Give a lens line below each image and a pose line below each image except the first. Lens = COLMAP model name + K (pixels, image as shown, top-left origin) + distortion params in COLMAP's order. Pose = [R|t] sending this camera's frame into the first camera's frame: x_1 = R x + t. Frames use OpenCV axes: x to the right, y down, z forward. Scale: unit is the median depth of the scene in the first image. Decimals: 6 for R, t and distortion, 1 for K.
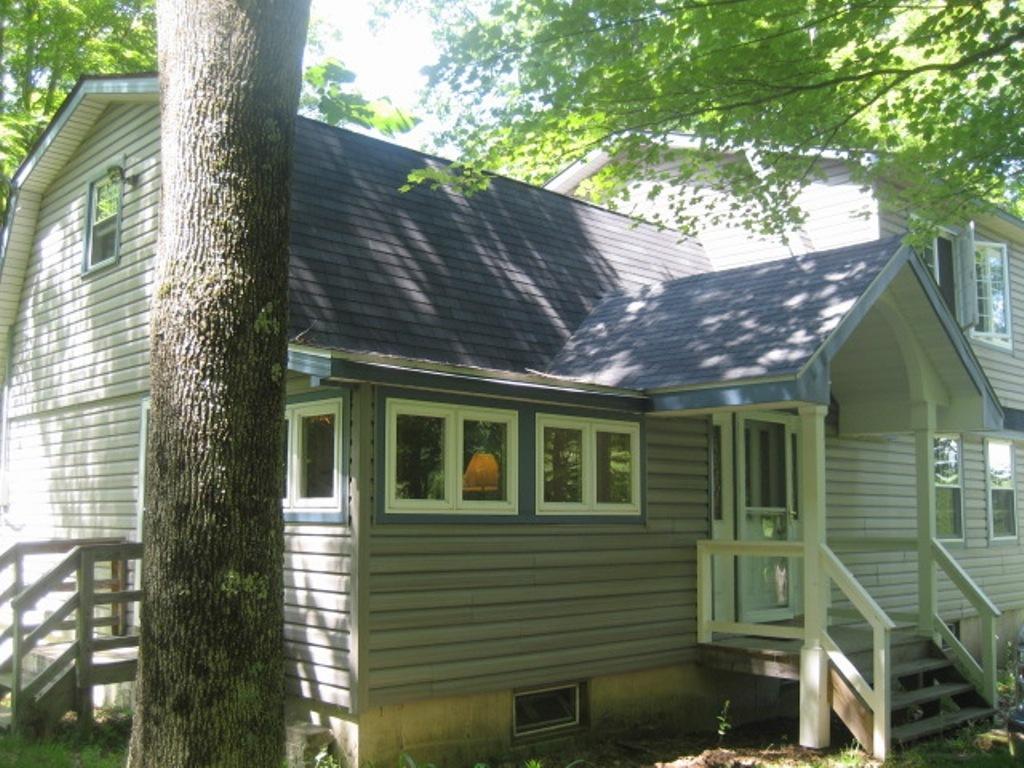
lens RADIAL K [[1052.4, 0, 516.3], [0, 1052.4, 392.4], [0, 0, 1]] dist [-0.085150, 0.000000]
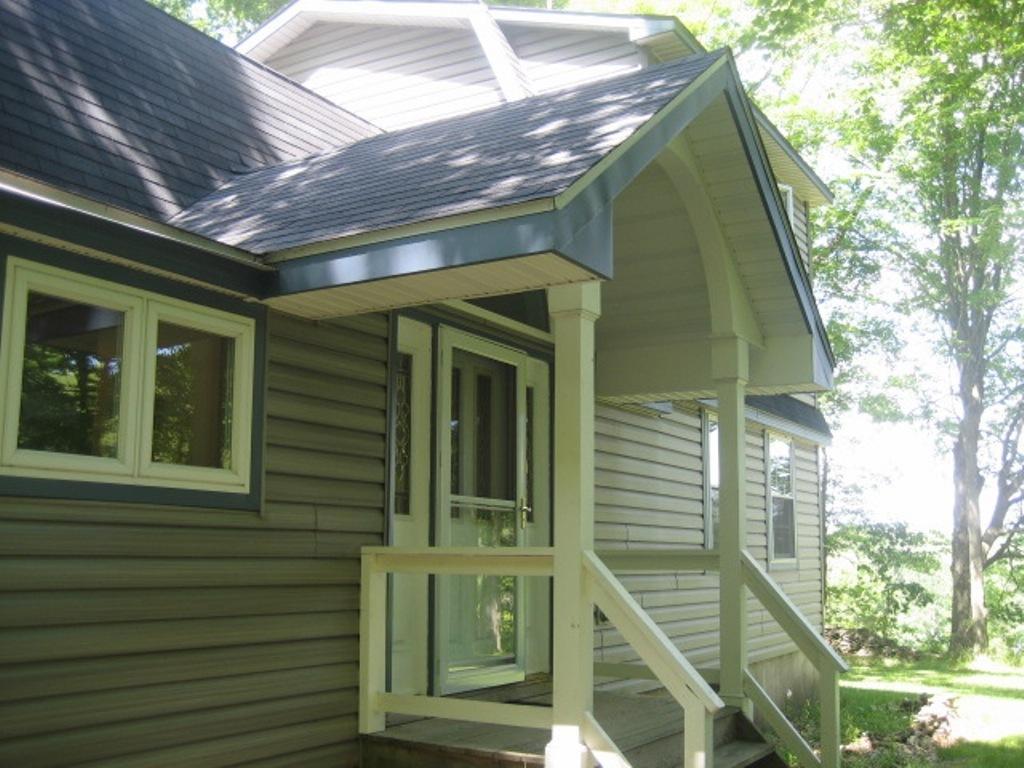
lens RADIAL K [[1052.4, 0, 510.3], [0, 1052.4, 386.6], [0, 0, 1]] dist [-0.085150, 0.000000]
pose [[0.965555, 0.041679, 0.256838, 0.101169], [-0.031310, 0.998526, -0.044332, 0.077463], [-0.258307, 0.034764, 0.965437, 0.435562]]
